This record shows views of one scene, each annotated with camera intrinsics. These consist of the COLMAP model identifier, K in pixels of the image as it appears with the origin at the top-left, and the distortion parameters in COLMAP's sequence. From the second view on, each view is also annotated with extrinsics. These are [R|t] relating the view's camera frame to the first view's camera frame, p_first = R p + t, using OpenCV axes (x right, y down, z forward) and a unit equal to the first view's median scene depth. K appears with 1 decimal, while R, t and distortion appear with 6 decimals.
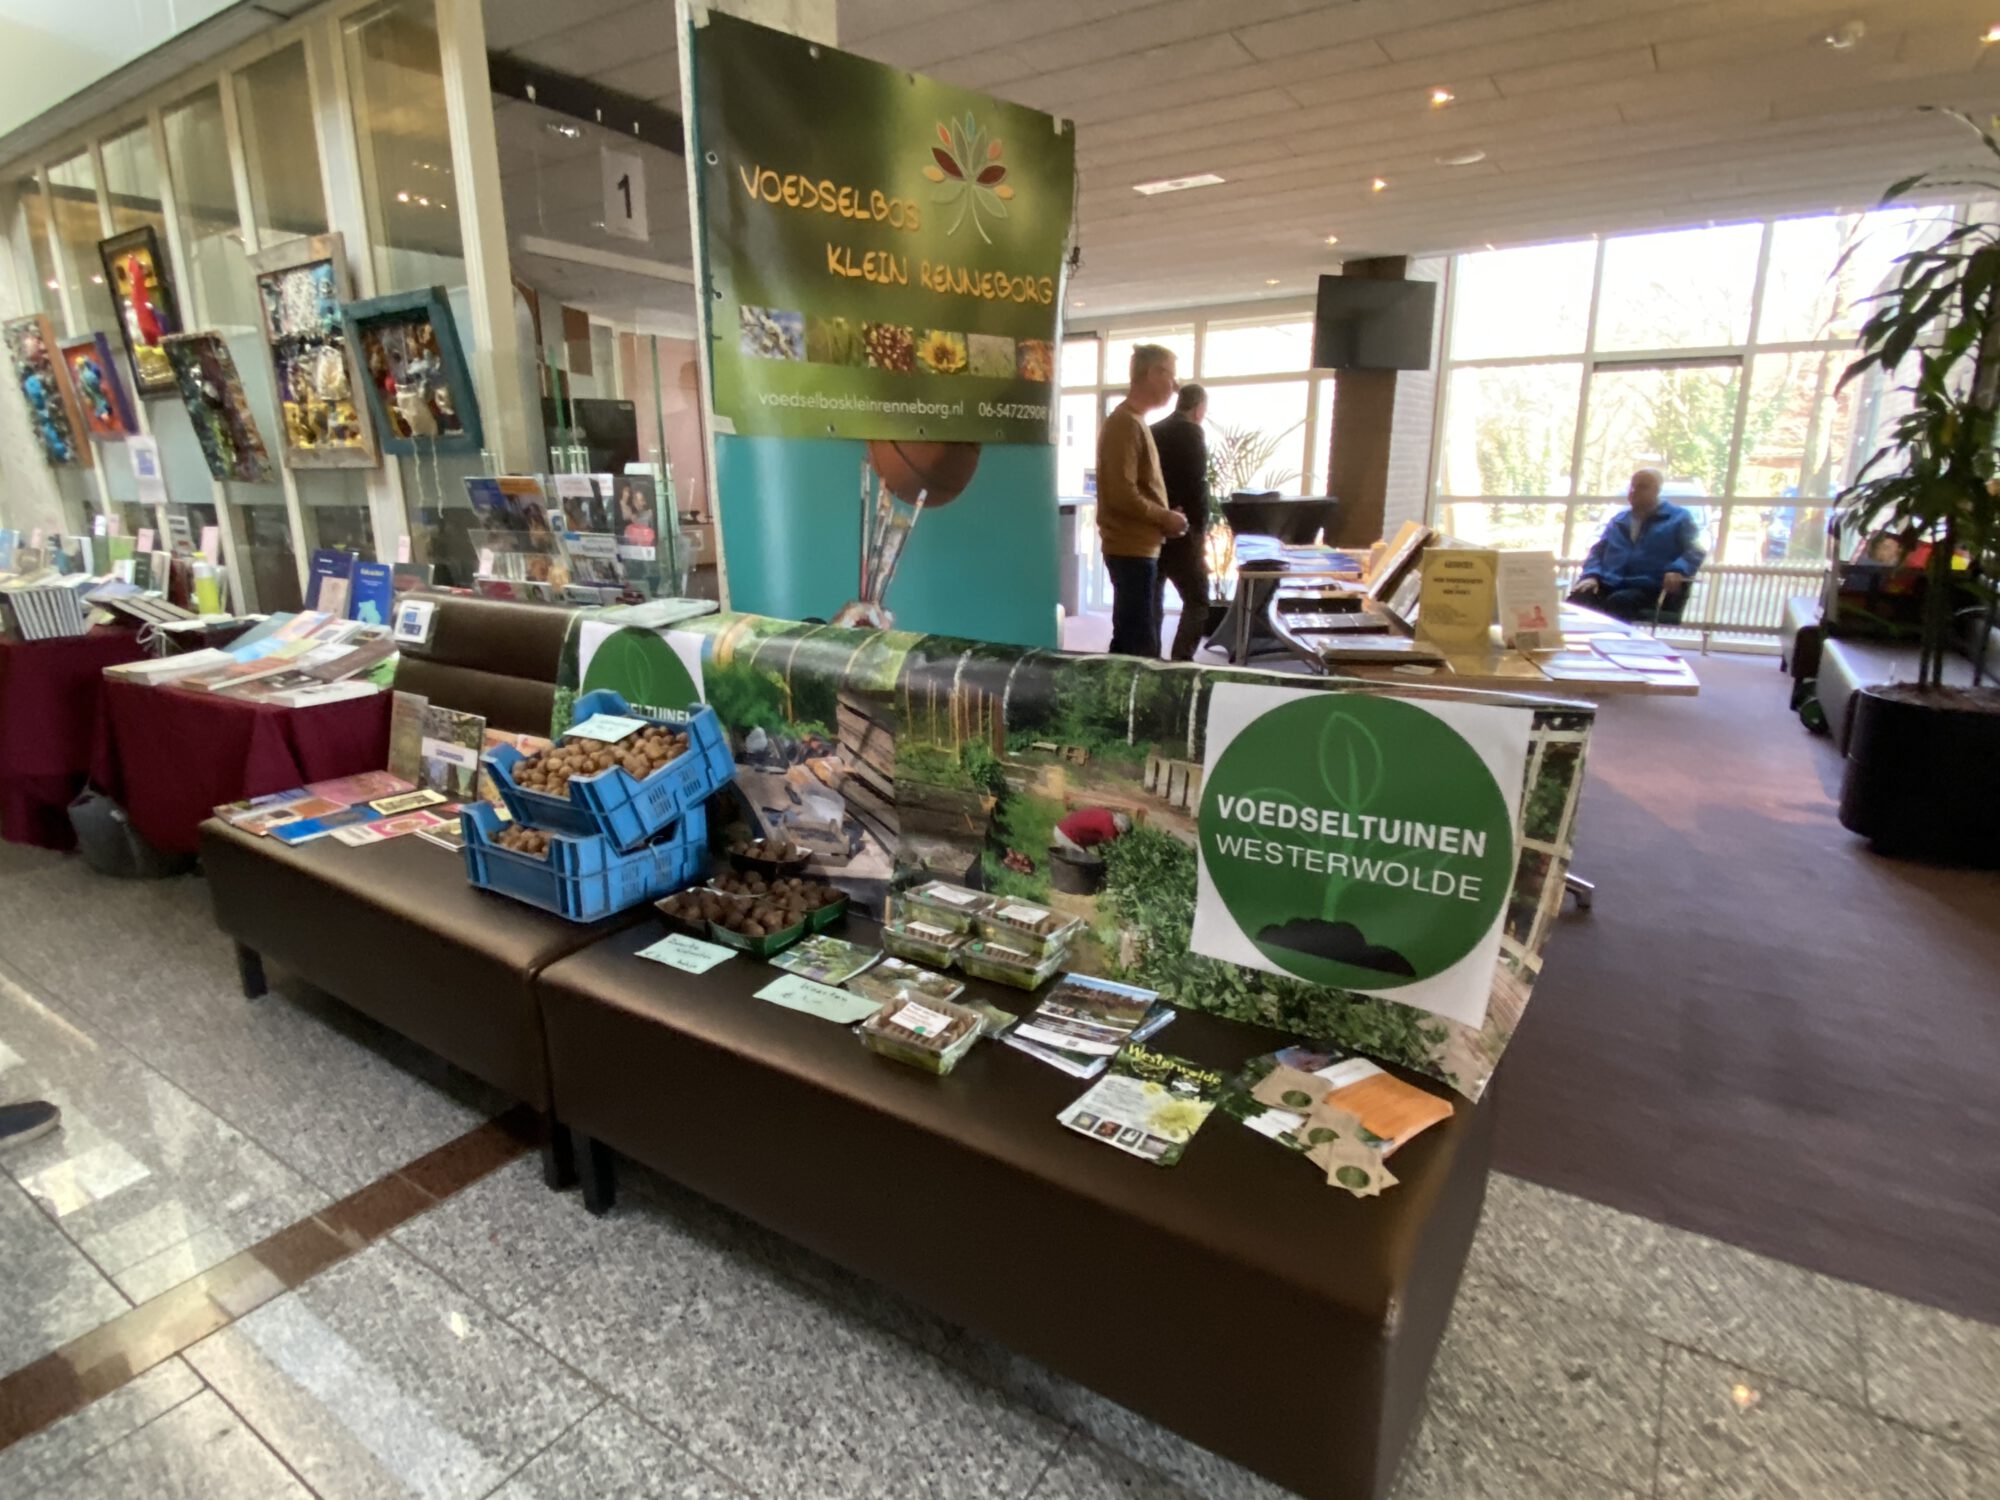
lens RADIAL K [[1071.4, 0, 987.0], [0, 1071.4, 748.4], [0, 0, 1]] dist [0.022589, -0.019717]
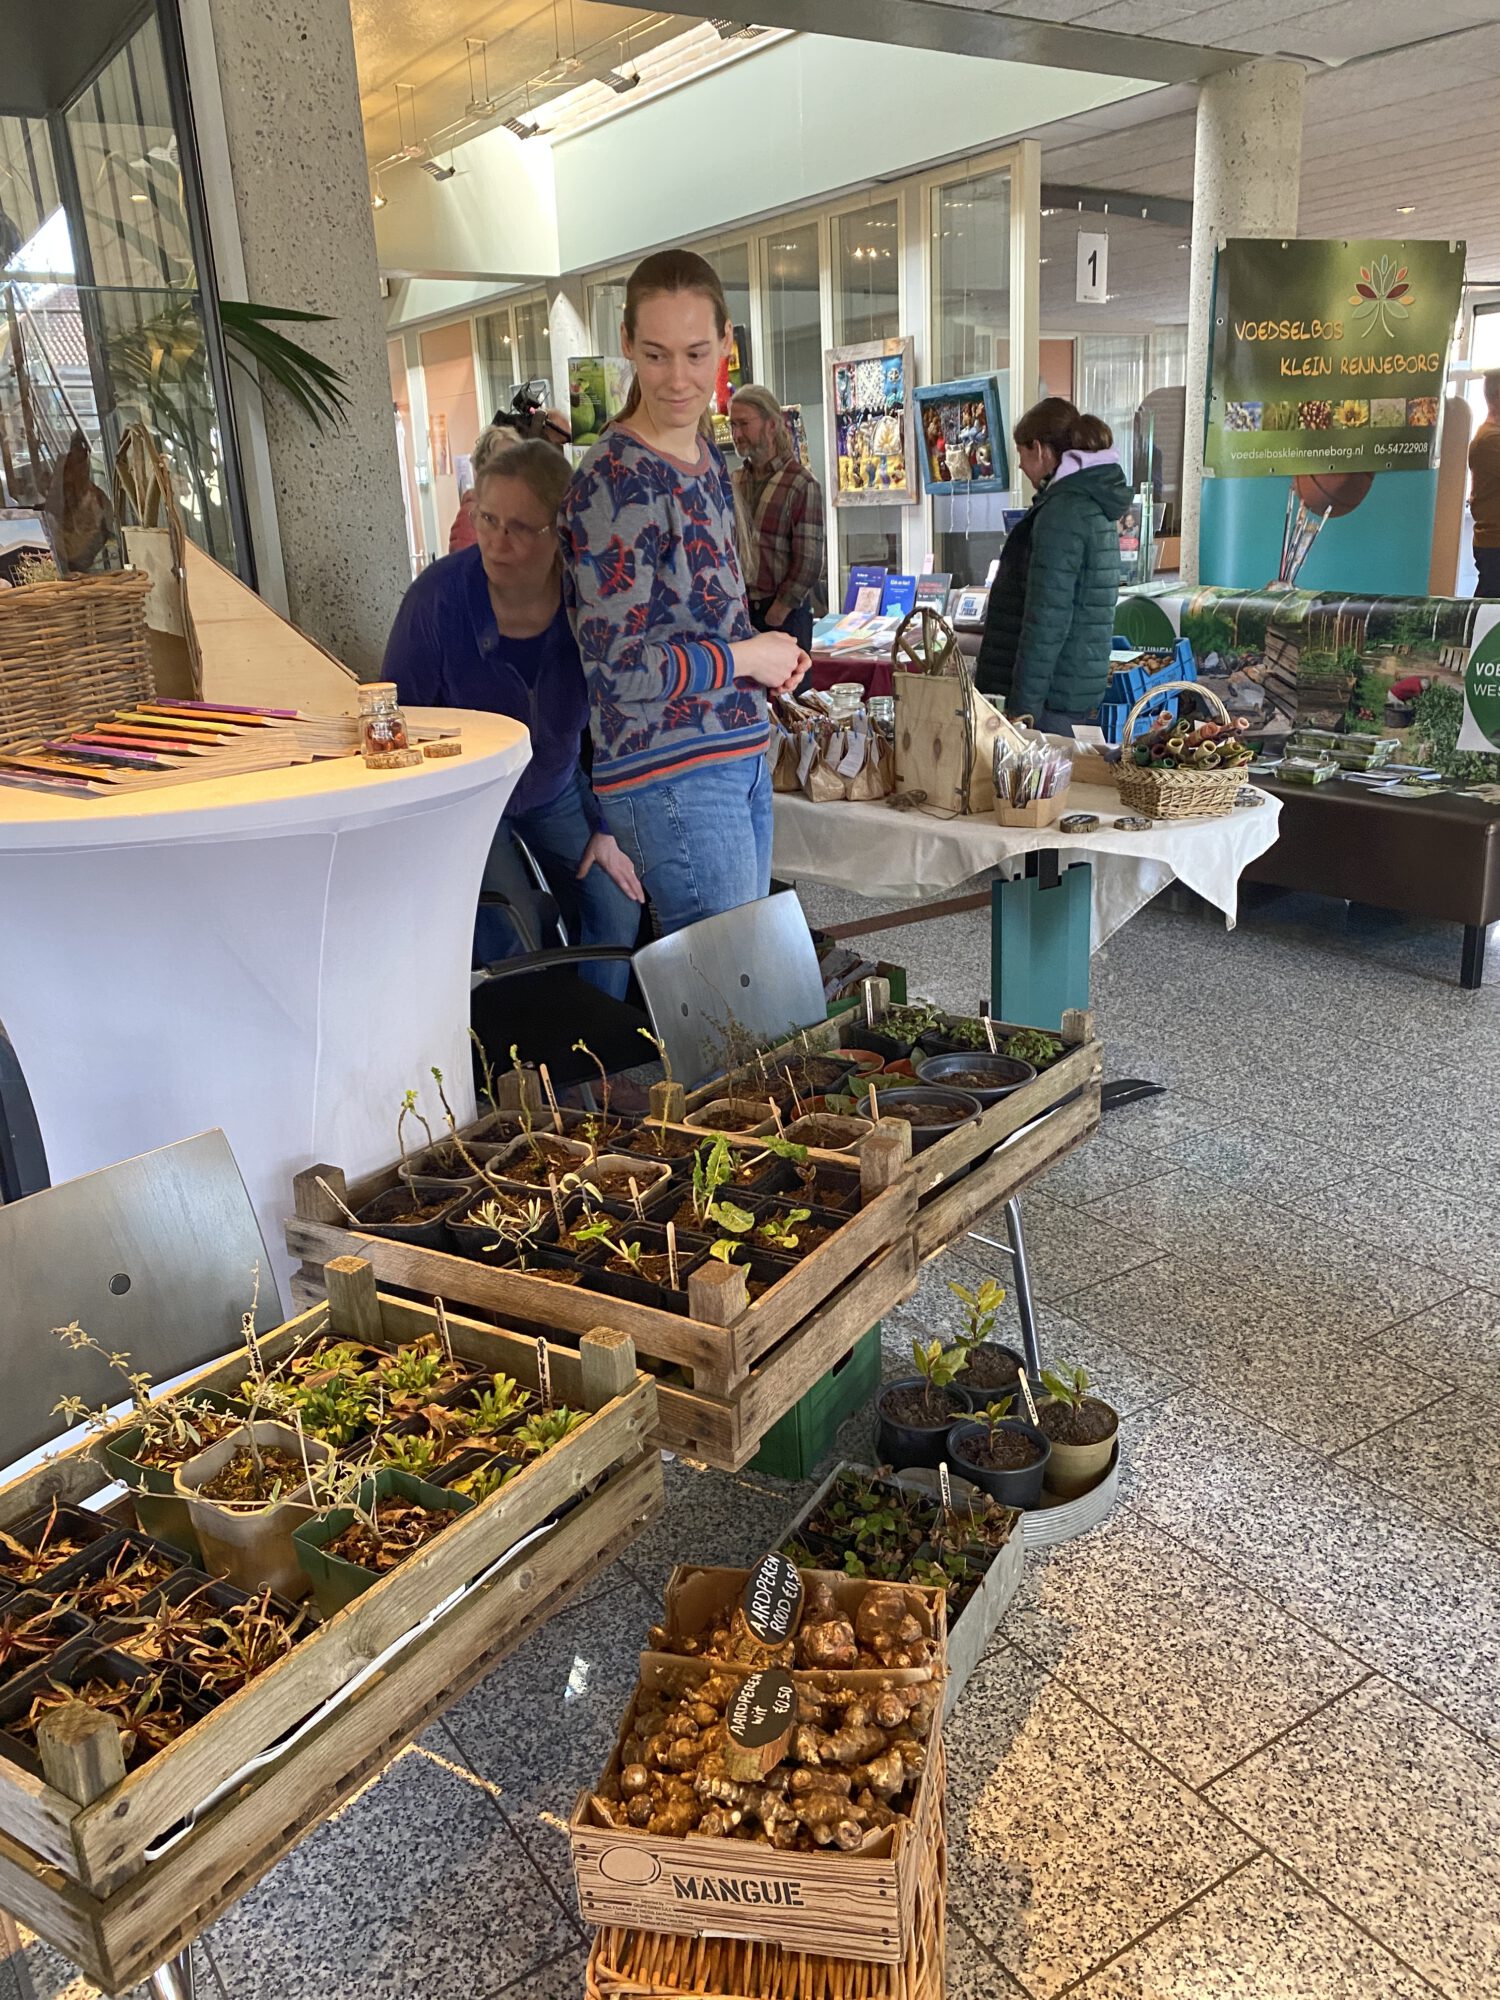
lens RADIAL K [[1582.8, 0, 750.0], [0, 1582.8, 1000.0], [0, 0, 1]] dist [0.009985, -0.001190]
pose [[0.921305, 0.084685, -0.379506, 0.066055], [-0.060551, 0.995335, 0.075109, 0.231577], [0.384097, -0.046219, 0.922135, -0.979988]]
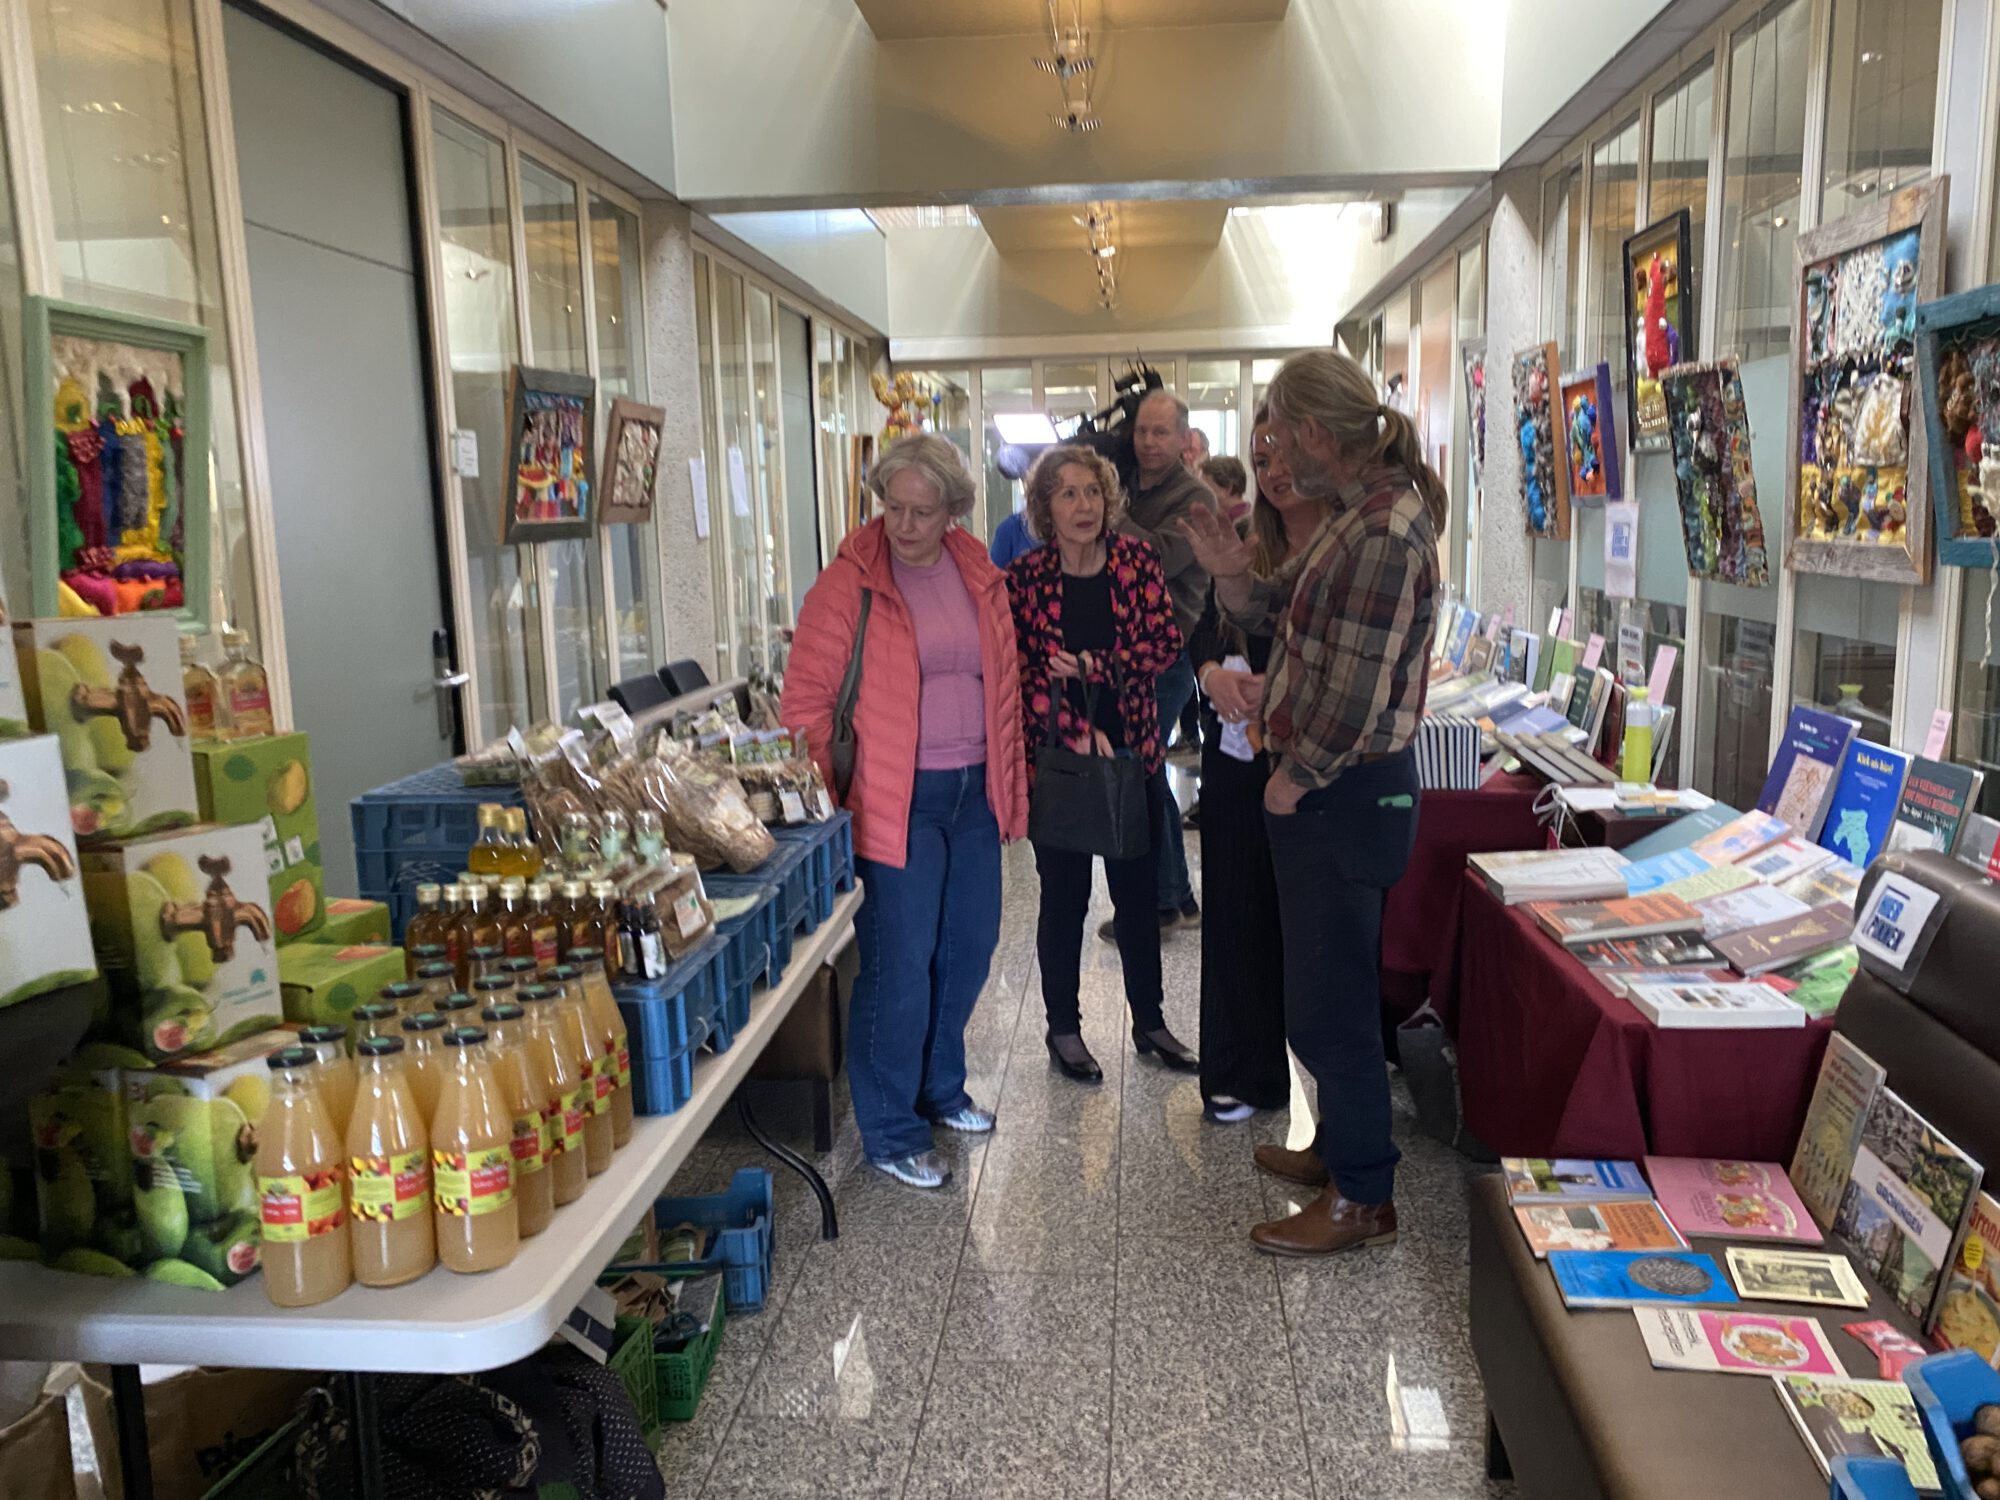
lens RADIAL K [[1582.8, 0, 1000.9], [0, 1582.8, 777.5], [0, 0, 1]] dist [0.009985, -0.001190]
pose [[0.485378, 0.141424, -0.862790, -0.078106], [-0.195749, 0.979358, 0.050409, -0.111417], [0.852109, 0.144423, 0.503042, 0.200397]]
